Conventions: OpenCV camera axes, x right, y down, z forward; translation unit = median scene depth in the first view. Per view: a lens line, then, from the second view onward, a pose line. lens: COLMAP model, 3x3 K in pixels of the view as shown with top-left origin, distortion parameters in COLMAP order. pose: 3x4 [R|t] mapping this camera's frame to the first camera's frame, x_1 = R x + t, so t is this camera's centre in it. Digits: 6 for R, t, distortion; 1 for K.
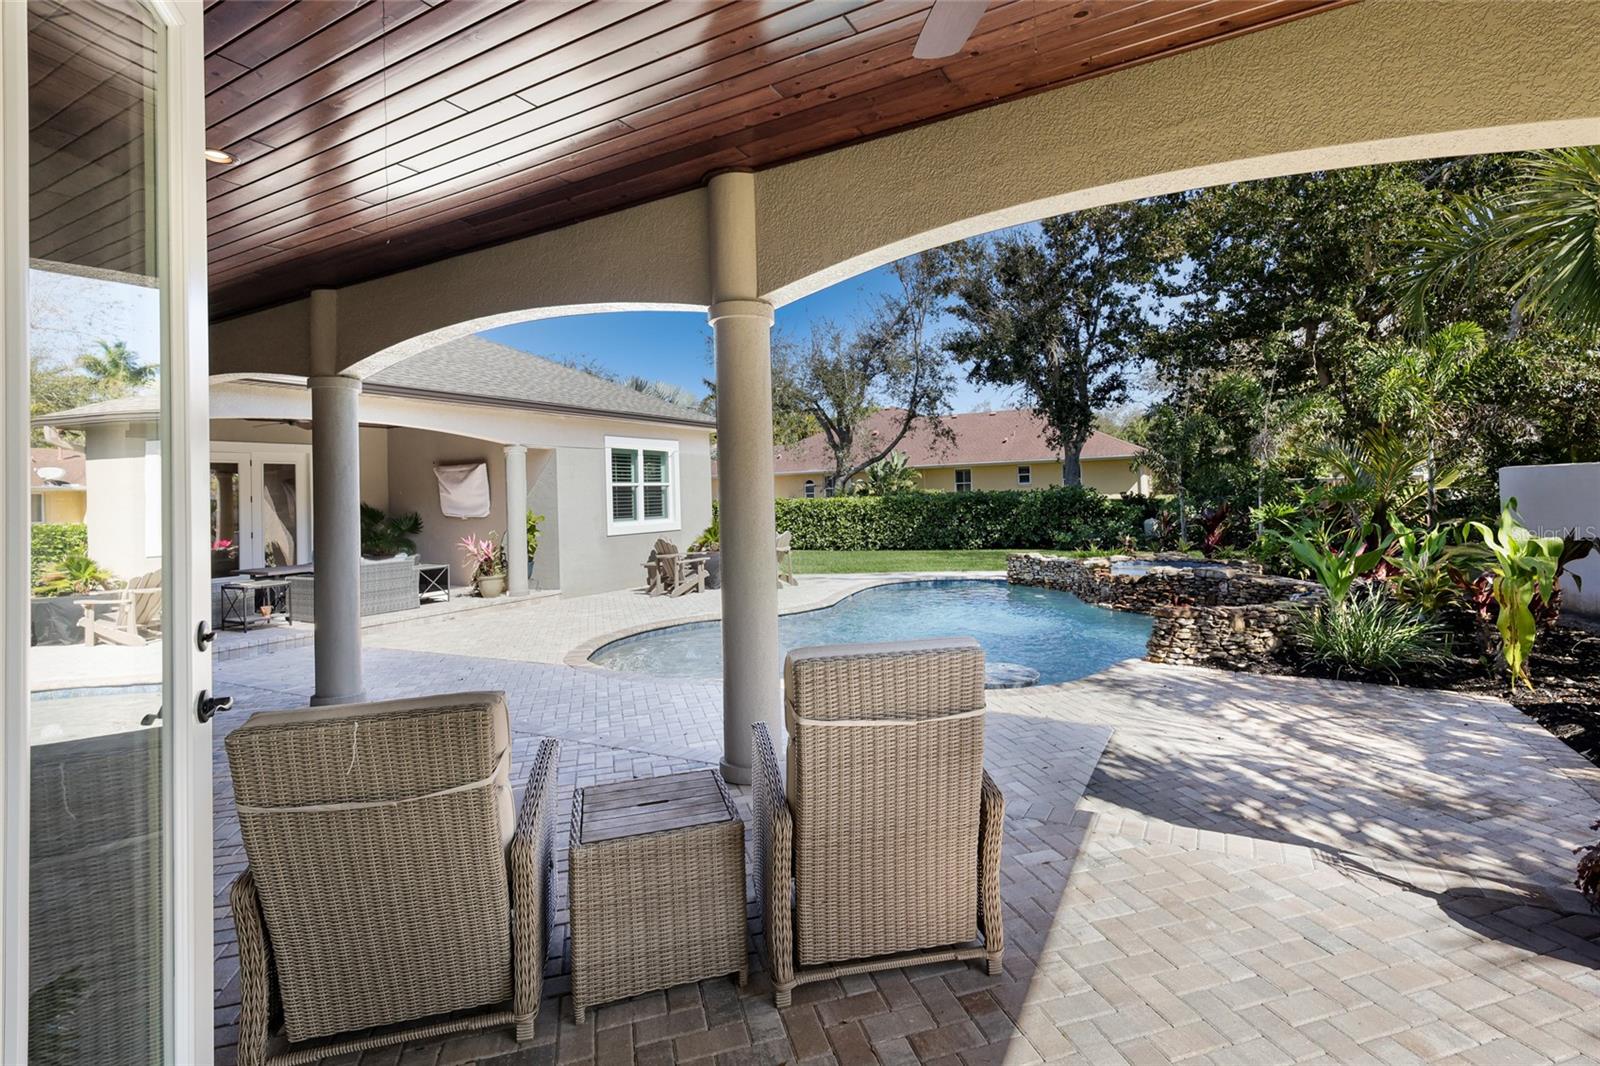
lens RADIAL K [[730.8, 0, 806.0], [0, 730.8, 485.4], [0, 0, 1]] dist [0.014293, -0.000108]
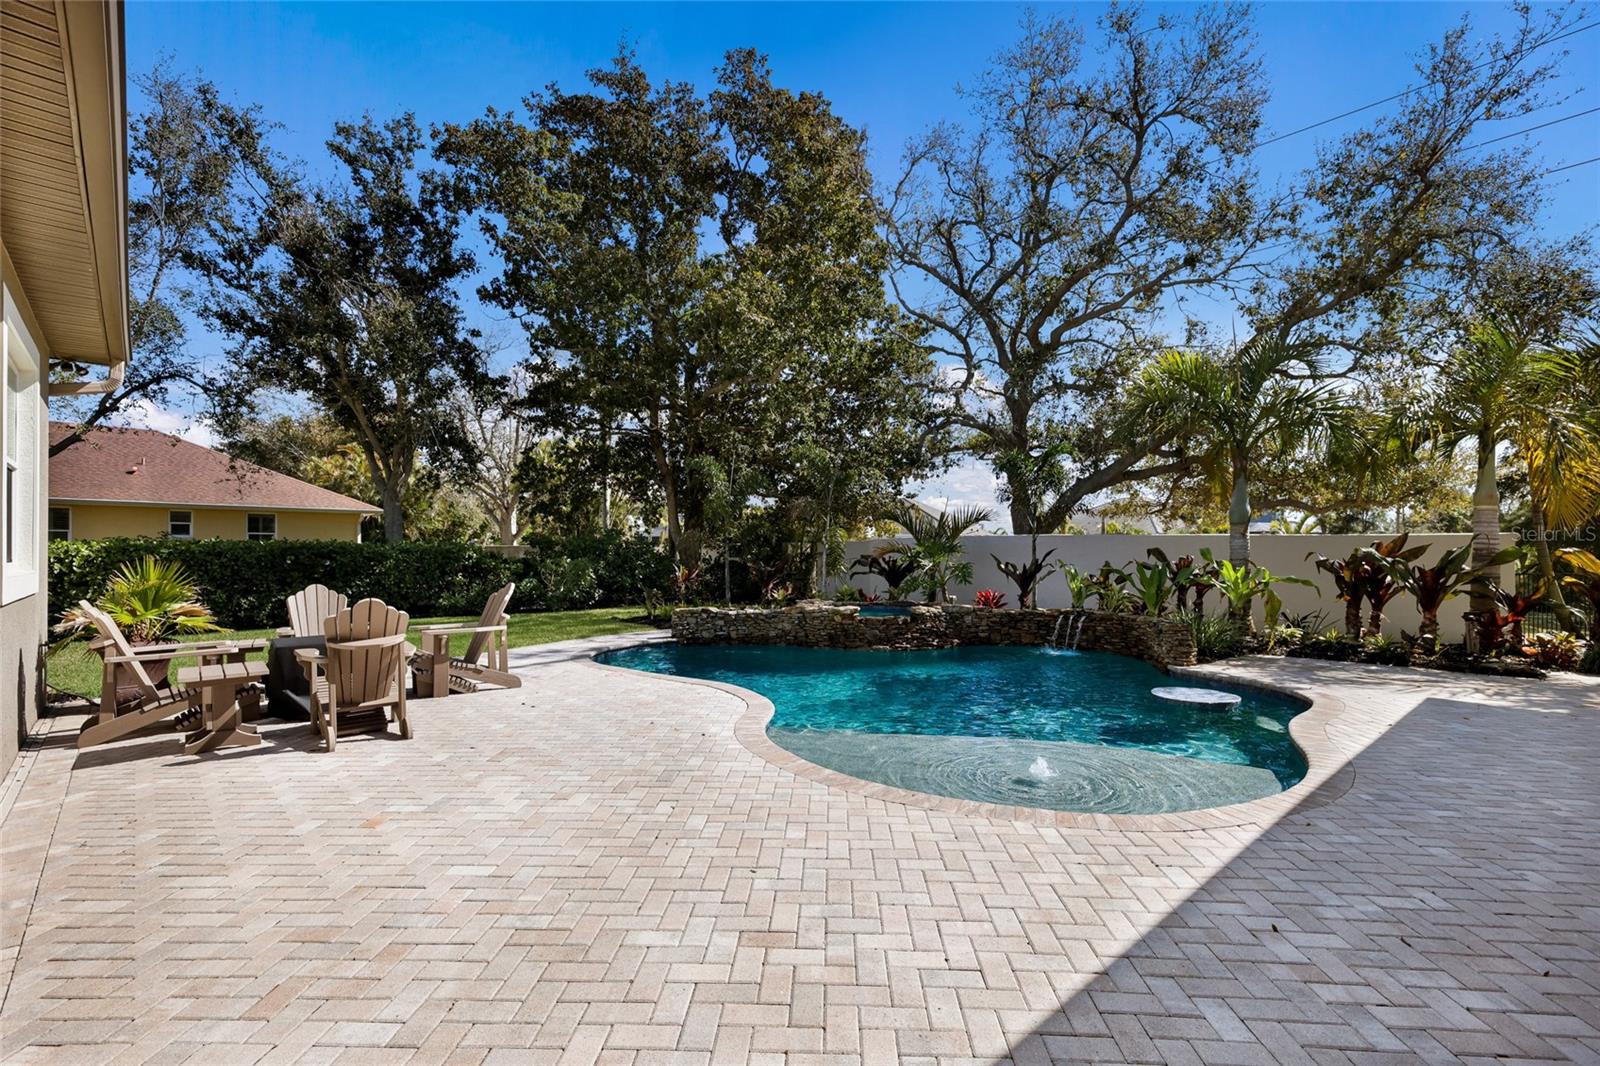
lens RADIAL K [[736.9, 0, 789.2], [0, 736.9, 532.6], [0, 0, 1]] dist [0.018887, -0.002605]
pose [[0.335006, 0.060449, 0.940275, -0.282580], [-0.026154, 0.998152, -0.054852, 0.029132], [-0.941853, -0.006216, 0.335968, 0.358369]]
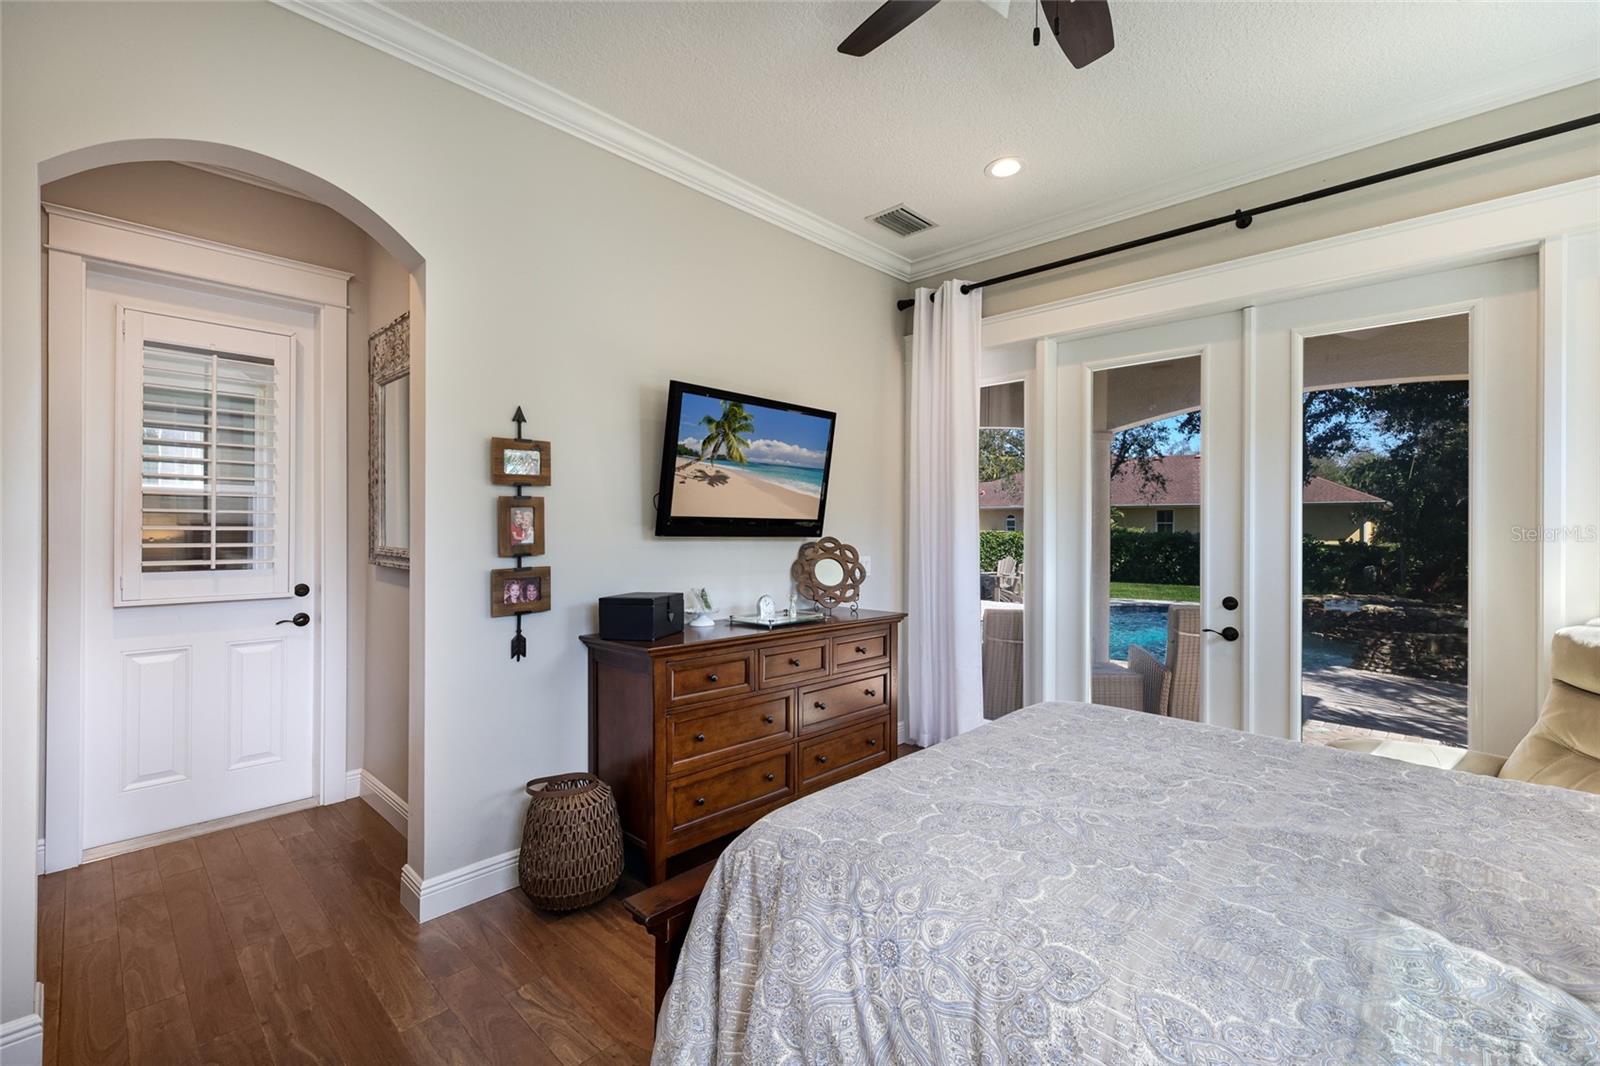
lens RADIAL K [[691.7, 0, 798.8], [0, 691.7, 528.1], [0, 0, 1]] dist [0.011444, 0.000538]
pose [[0.966667, 0.039878, -0.252911, -0.063407], [-0.034405, 0.999069, 0.026027, -0.005552], [0.253713, -0.016458, 0.967139, -0.153322]]
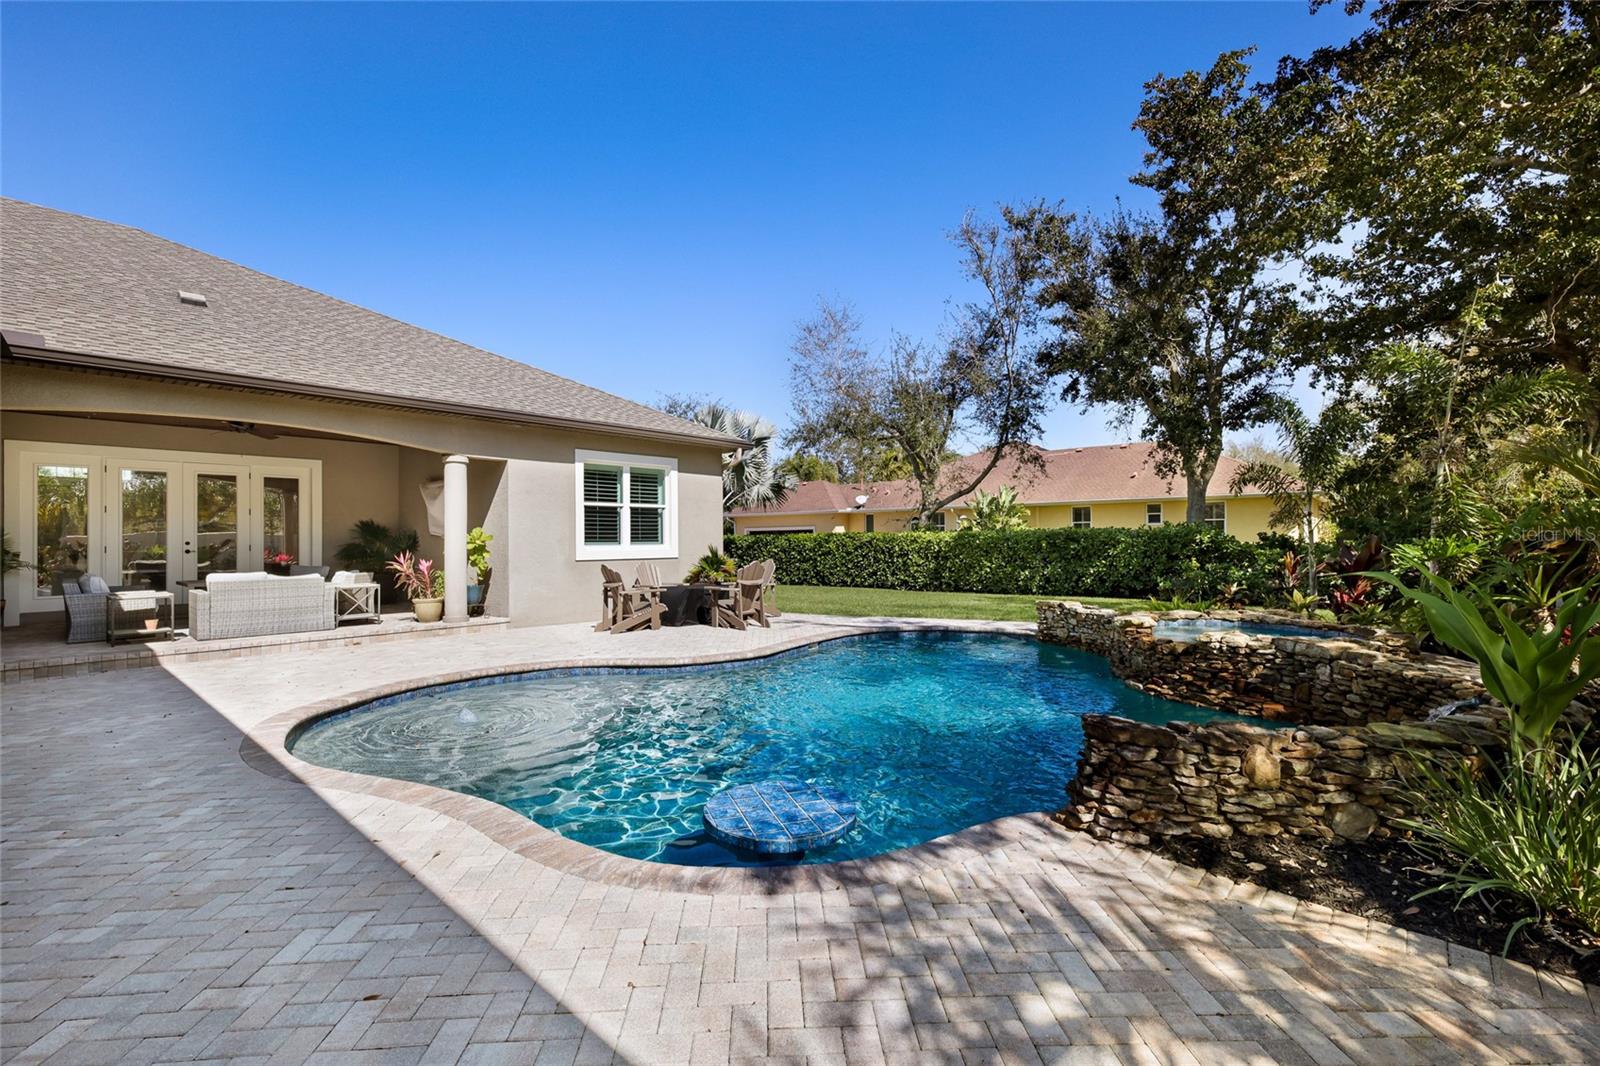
lens RADIAL K [[691.7, 0, 794.7], [0, 691.7, 539.5], [0, 0, 1]] dist [0.011444, 0.000538]
pose [[0.972784, 0.025996, -0.230250, 0.115624], [-0.021551, 0.999530, 0.021799, 0.011846], [0.230709, -0.016244, 0.972887, 0.147565]]
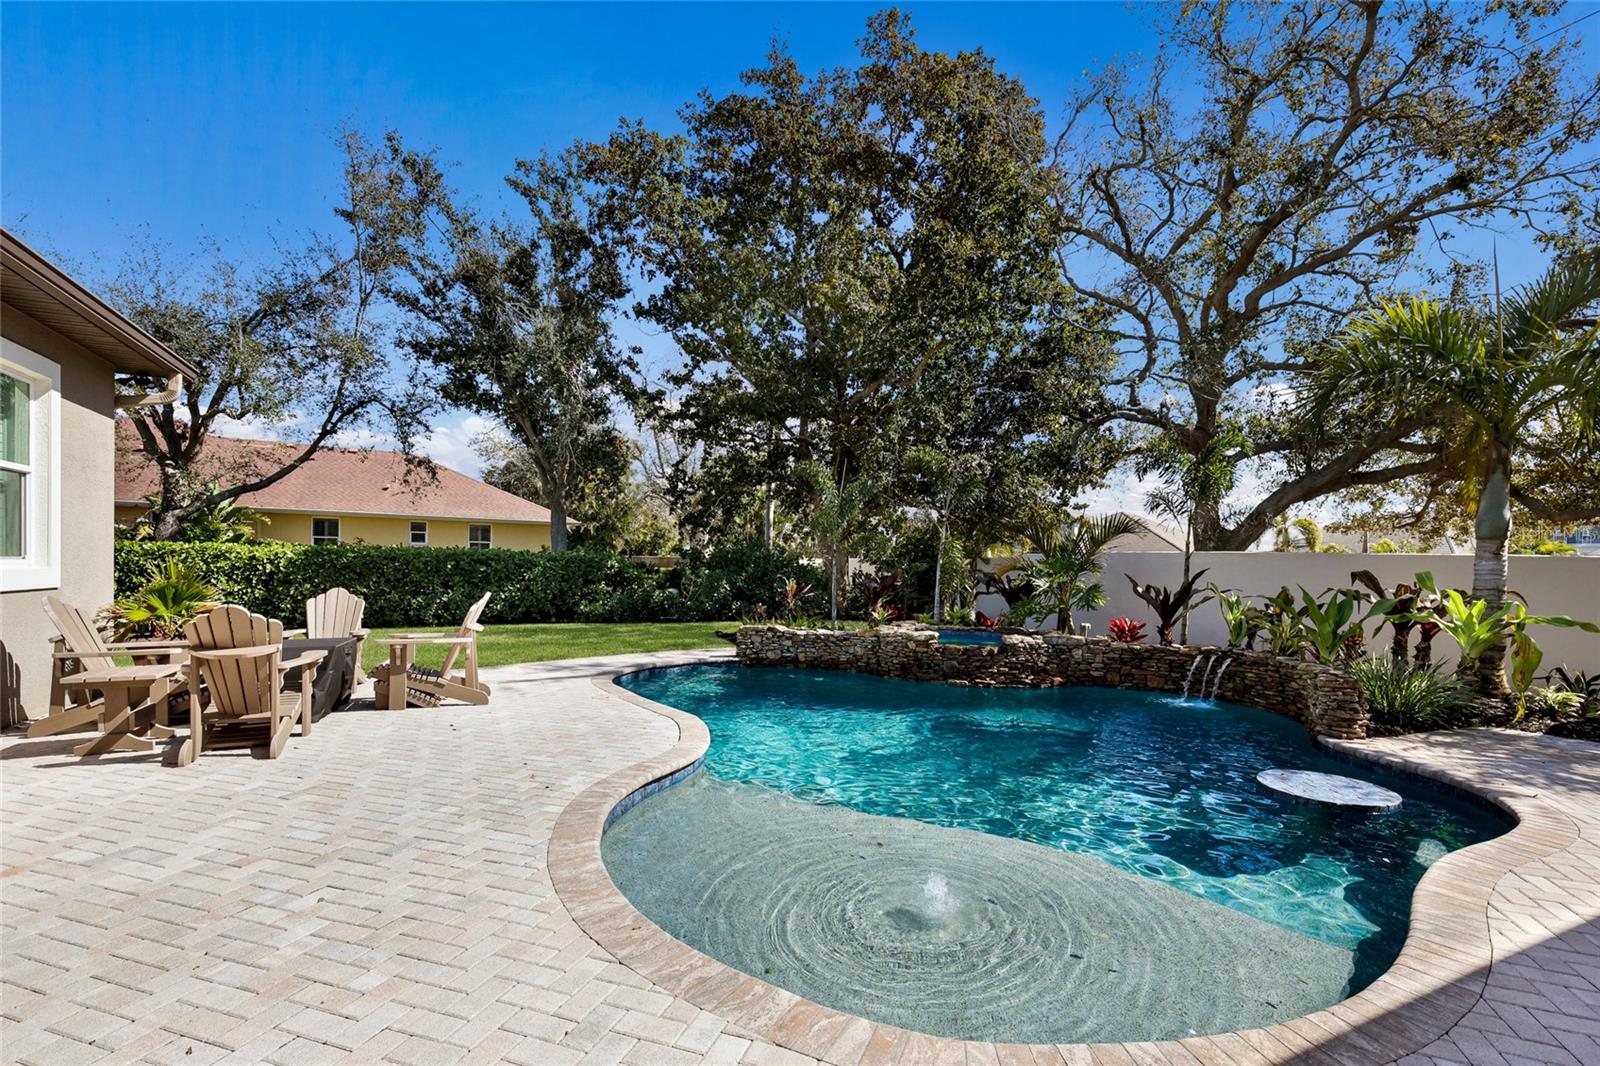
lens RADIAL K [[730.8, 0, 805.0], [0, 730.8, 571.4], [0, 0, 1]] dist [0.014293, -0.000108]
pose [[0.577558, 0.040430, 0.815348, -0.184649], [-0.052911, 0.998527, -0.012033, 0.024827], [-0.814633, -0.036191, 0.578846, 0.302378]]
